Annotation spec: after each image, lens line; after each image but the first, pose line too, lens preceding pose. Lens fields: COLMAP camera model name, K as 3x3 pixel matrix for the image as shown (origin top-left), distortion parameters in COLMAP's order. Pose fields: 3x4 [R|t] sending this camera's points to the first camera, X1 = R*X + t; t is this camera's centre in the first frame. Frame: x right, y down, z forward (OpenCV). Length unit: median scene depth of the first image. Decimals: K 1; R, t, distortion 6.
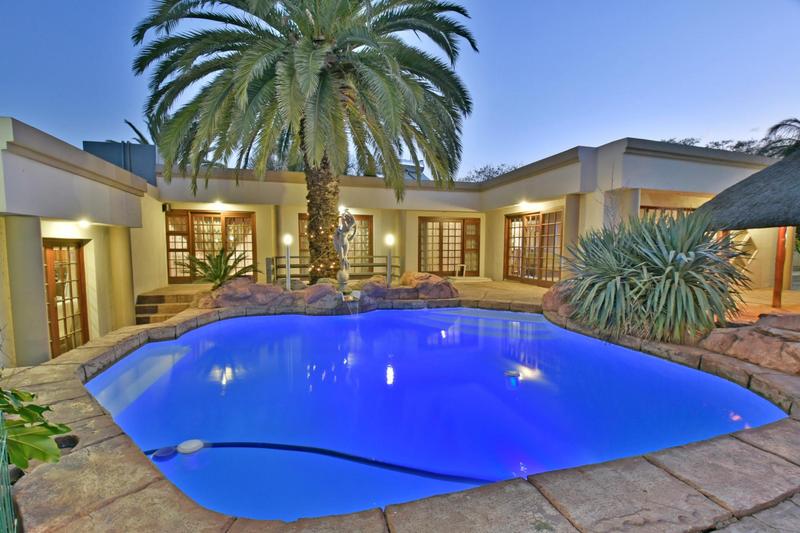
lens RADIAL K [[358.8, 0, 404.9], [0, 358.8, 272.0], [0, 0, 1]] dist [-0.001956, -0.007939]
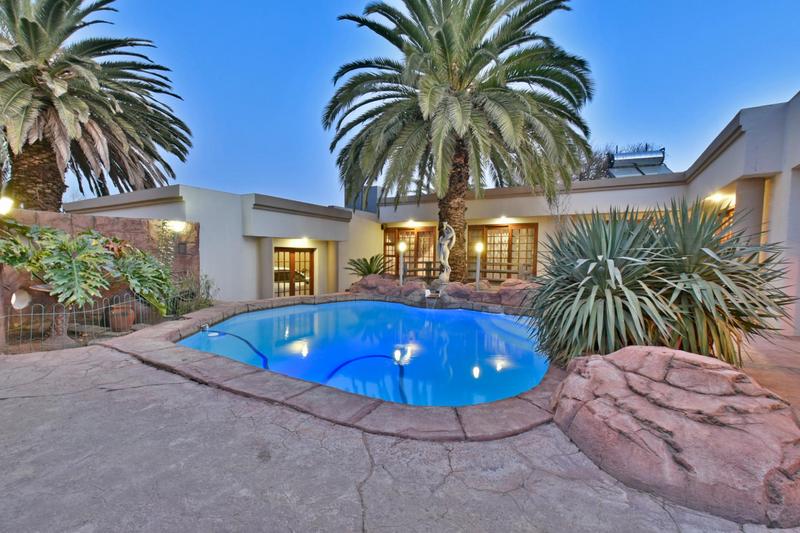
lens RADIAL K [[358.8, 0, 395.5], [0, 358.8, 268.1], [0, 0, 1]] dist [-0.001956, -0.007939]
pose [[0.683245, 0.033200, -0.729434, 0.599498], [-0.059701, 0.998161, -0.010490, 0.001122], [0.727744, 0.050715, 0.683971, 0.063772]]
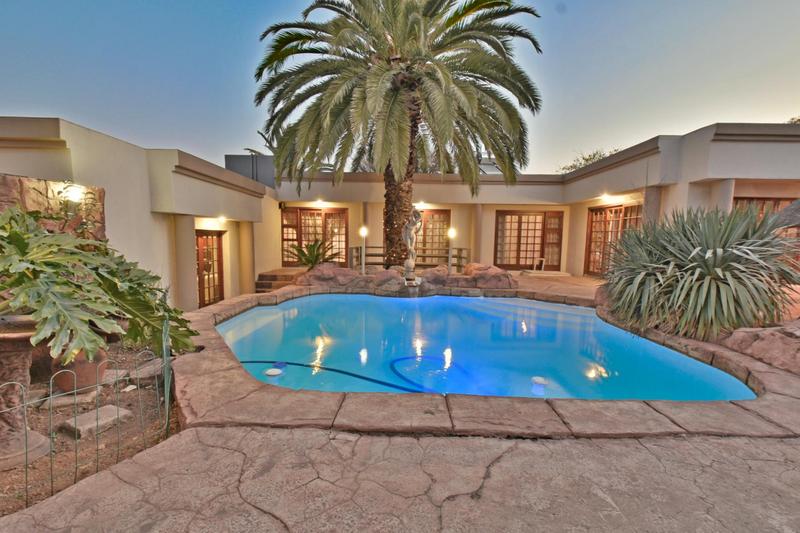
lens RADIAL K [[358.8, 0, 403.2], [0, 358.8, 272.4], [0, 0, 1]] dist [-0.001956, -0.007939]
pose [[0.959256, 0.039656, -0.279741, 0.130495], [-0.033131, 0.999058, 0.028017, 0.005277], [0.280588, -0.017607, 0.959667, -0.109347]]
